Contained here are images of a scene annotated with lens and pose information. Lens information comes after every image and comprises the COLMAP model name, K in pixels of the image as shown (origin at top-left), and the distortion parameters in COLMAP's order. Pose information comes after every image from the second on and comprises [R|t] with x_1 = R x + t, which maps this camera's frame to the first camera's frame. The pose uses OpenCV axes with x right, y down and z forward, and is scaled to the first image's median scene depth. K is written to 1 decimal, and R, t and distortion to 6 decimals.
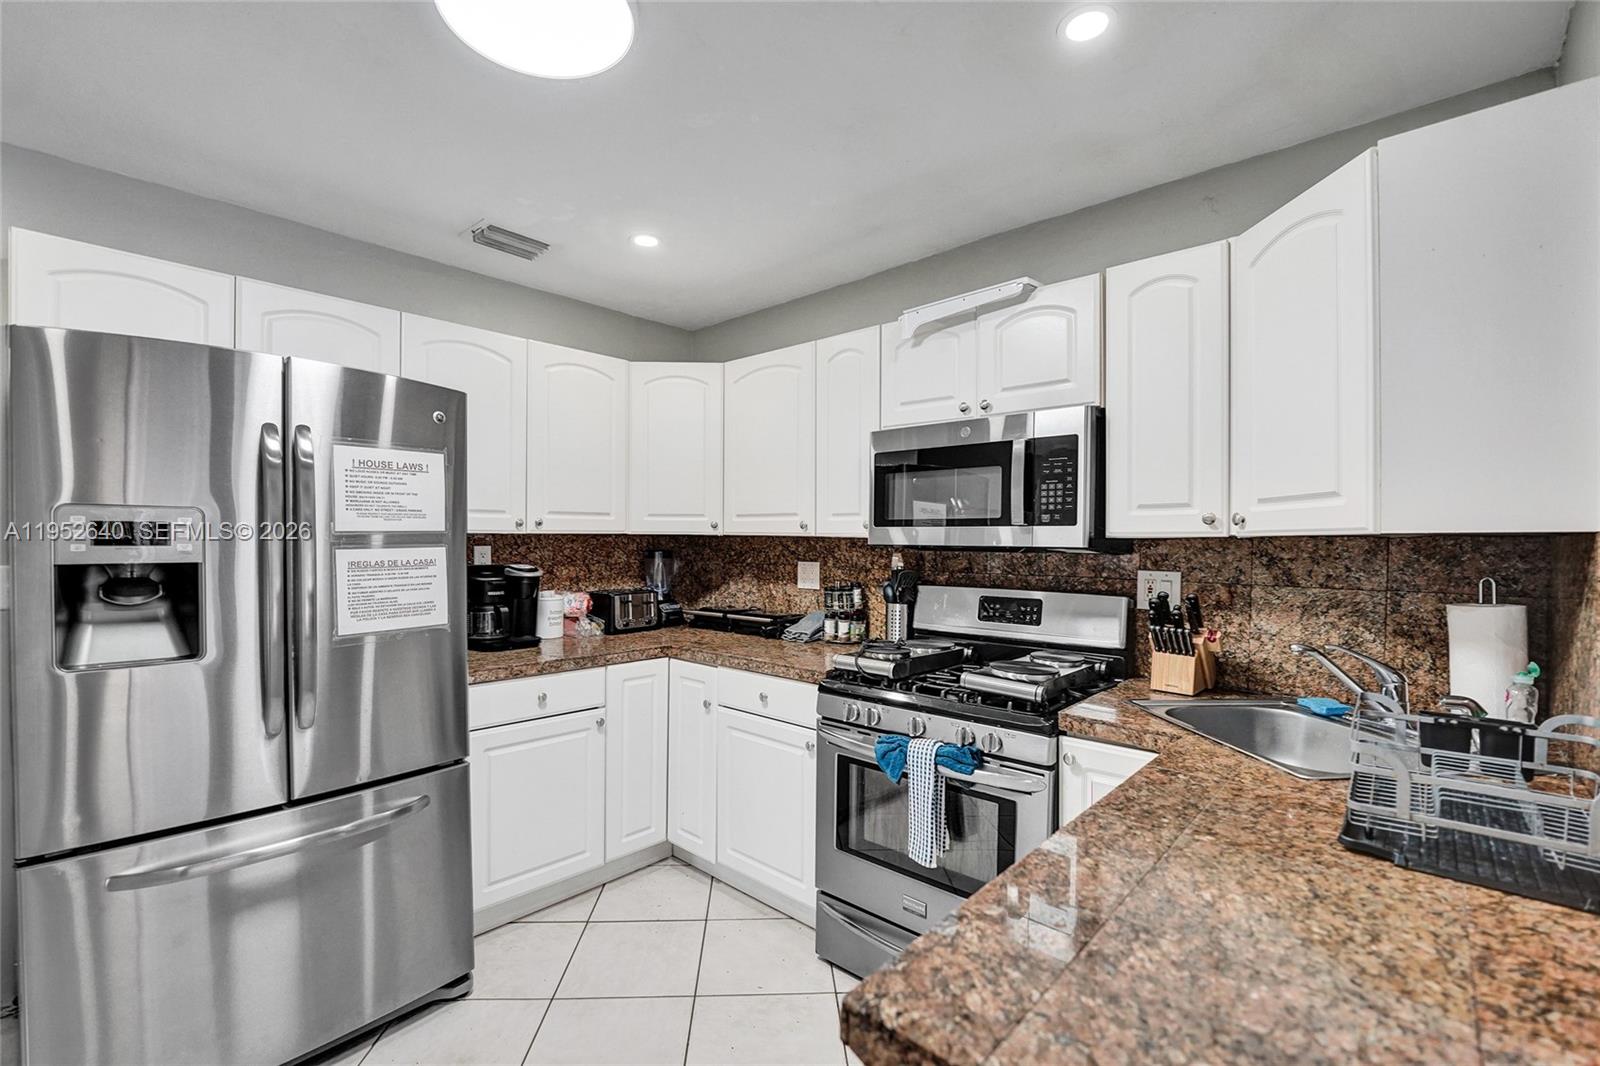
lens RADIAL K [[699.7, 0, 777.8], [0, 699.7, 548.8], [0, 0, 1]] dist [-0.002978, 0.000276]
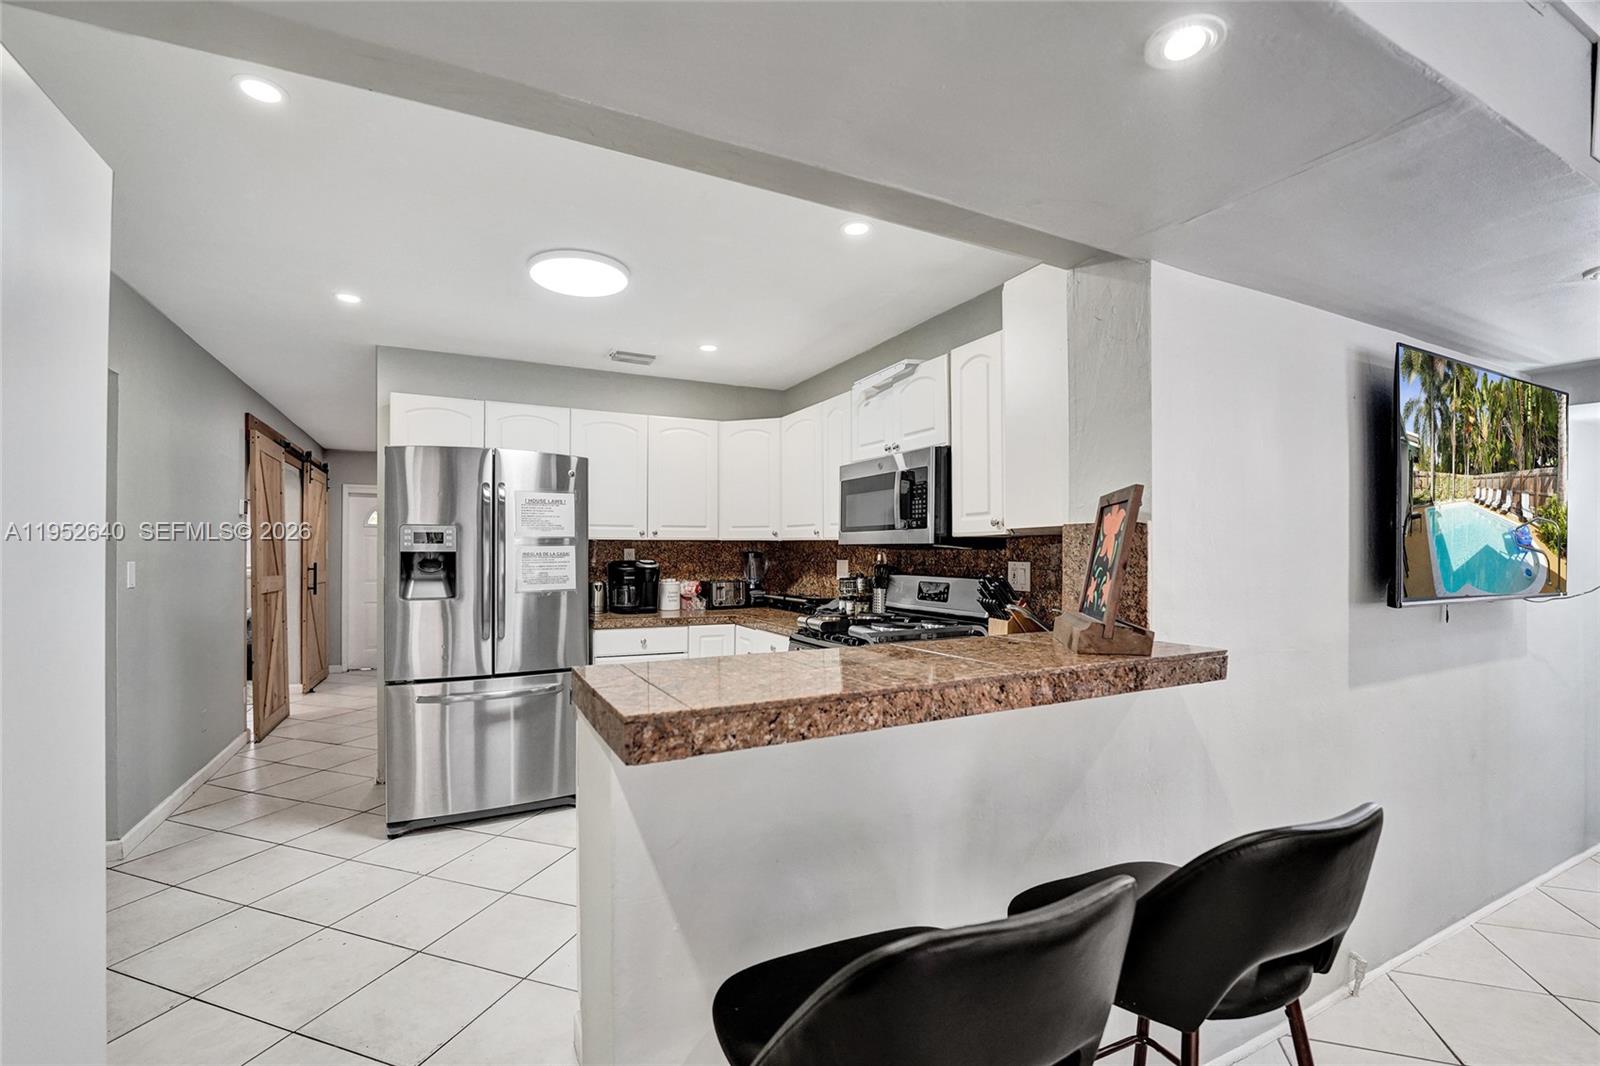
lens RADIAL K [[699.7, 0, 777.8], [0, 699.7, 548.8], [0, 0, 1]] dist [-0.002978, 0.000276]
pose [[0.930866, -0.004098, -0.365337, 0.534334], [-0.003361, 0.999799, -0.019779, 0.031265], [0.365344, 0.019640, 0.930665, -0.378667]]
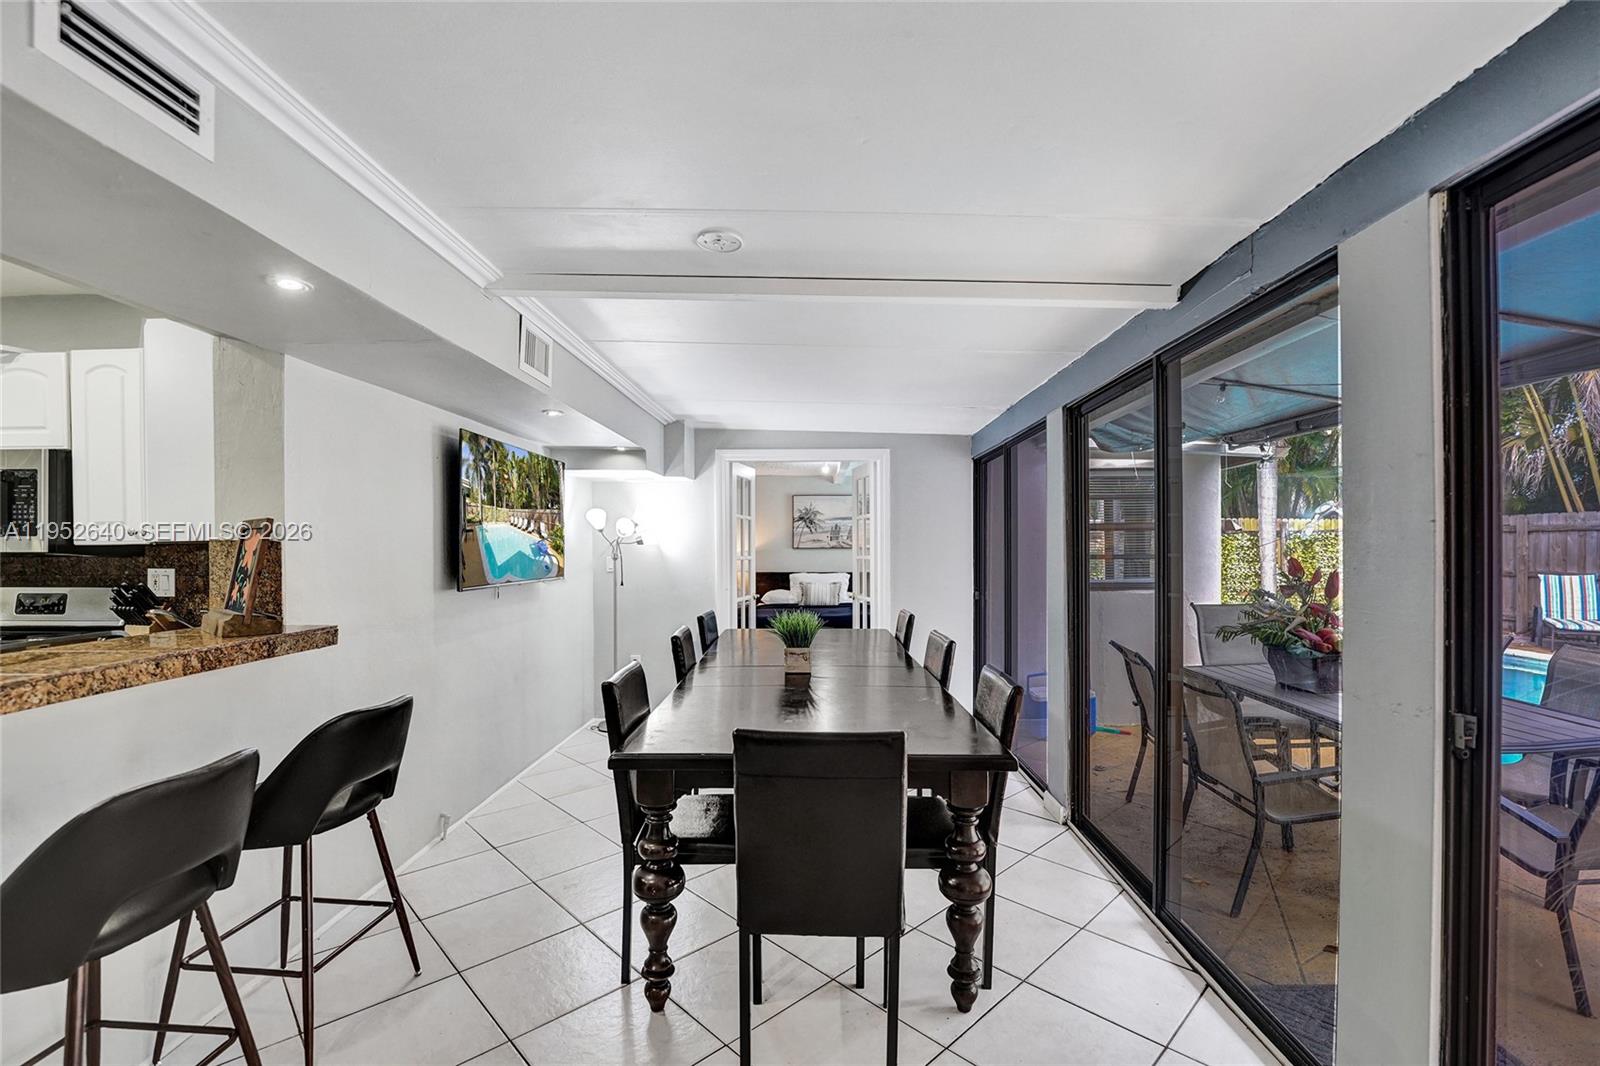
lens RADIAL K [[699.7, 0, 777.8], [0, 699.7, 548.8], [0, 0, 1]] dist [-0.002978, 0.000276]
pose [[0.770421, -0.010192, 0.637454, 0.534755], [0.017644, 0.999830, -0.005338, 0.019256], [-0.637292, 0.015360, 0.770470, -0.762955]]
